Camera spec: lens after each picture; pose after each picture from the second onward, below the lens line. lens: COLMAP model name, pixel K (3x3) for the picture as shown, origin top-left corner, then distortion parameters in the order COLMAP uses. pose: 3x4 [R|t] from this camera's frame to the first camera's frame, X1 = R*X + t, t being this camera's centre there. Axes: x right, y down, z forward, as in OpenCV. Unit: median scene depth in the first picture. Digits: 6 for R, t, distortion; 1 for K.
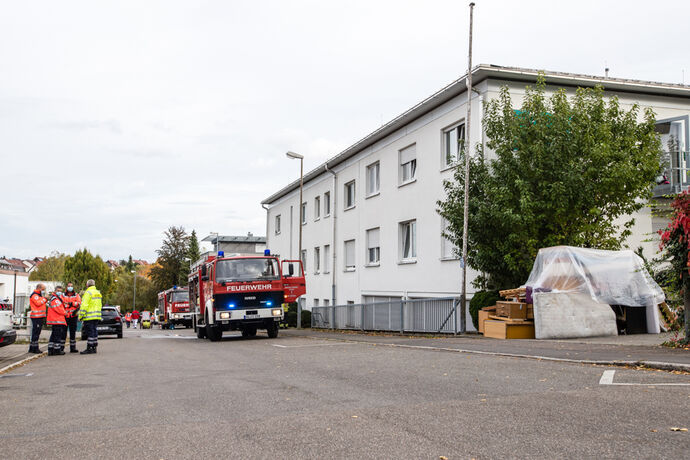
lens RADIAL K [[679.3, 0, 345.0], [0, 679.3, 230.0], [0, 0, 1]] dist [0.000870, 0.005490]
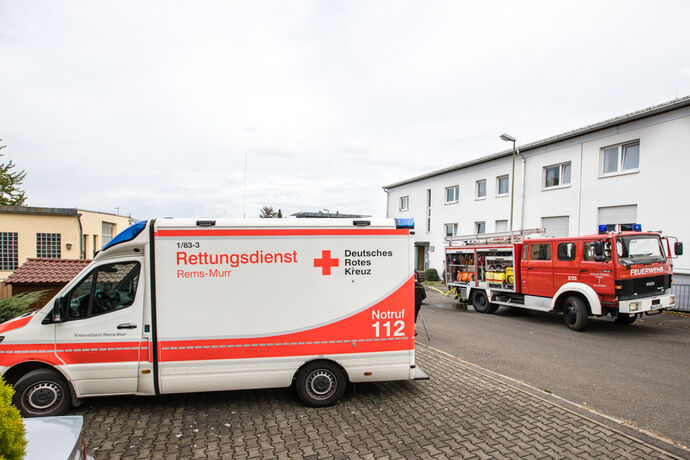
lens RADIAL K [[362.1, 0, 348.6], [0, 362.1, 249.0], [0, 0, 1]] dist [-0.040277, 0.001573]
pose [[0.997568, 0.018395, 0.067223, -0.465499], [-0.025038, 0.994737, 0.099359, 0.022801], [-0.065041, -0.100801, 0.992778, 0.534677]]
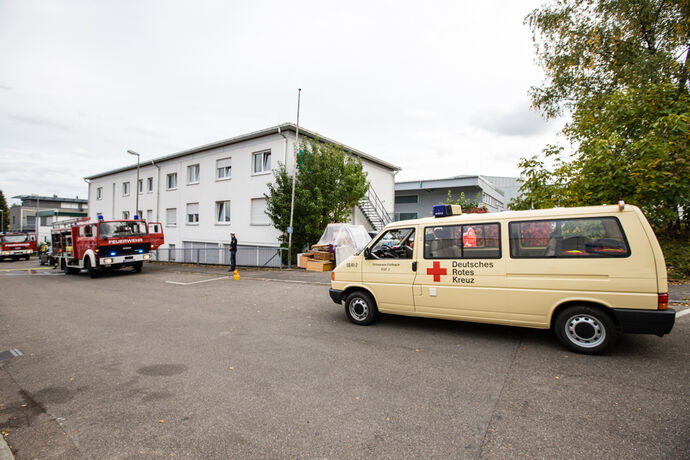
lens RADIAL K [[316.7, 0, 345.0], [0, 316.7, 230.0], [0, 0, 1]] dist [-0.031399, 0.000403]
pose [[0.793297, 0.007723, 0.608786, -0.155348], [-0.061044, 0.995890, 0.066911, -0.012679], [-0.605767, -0.090243, 0.790507, 0.150761]]
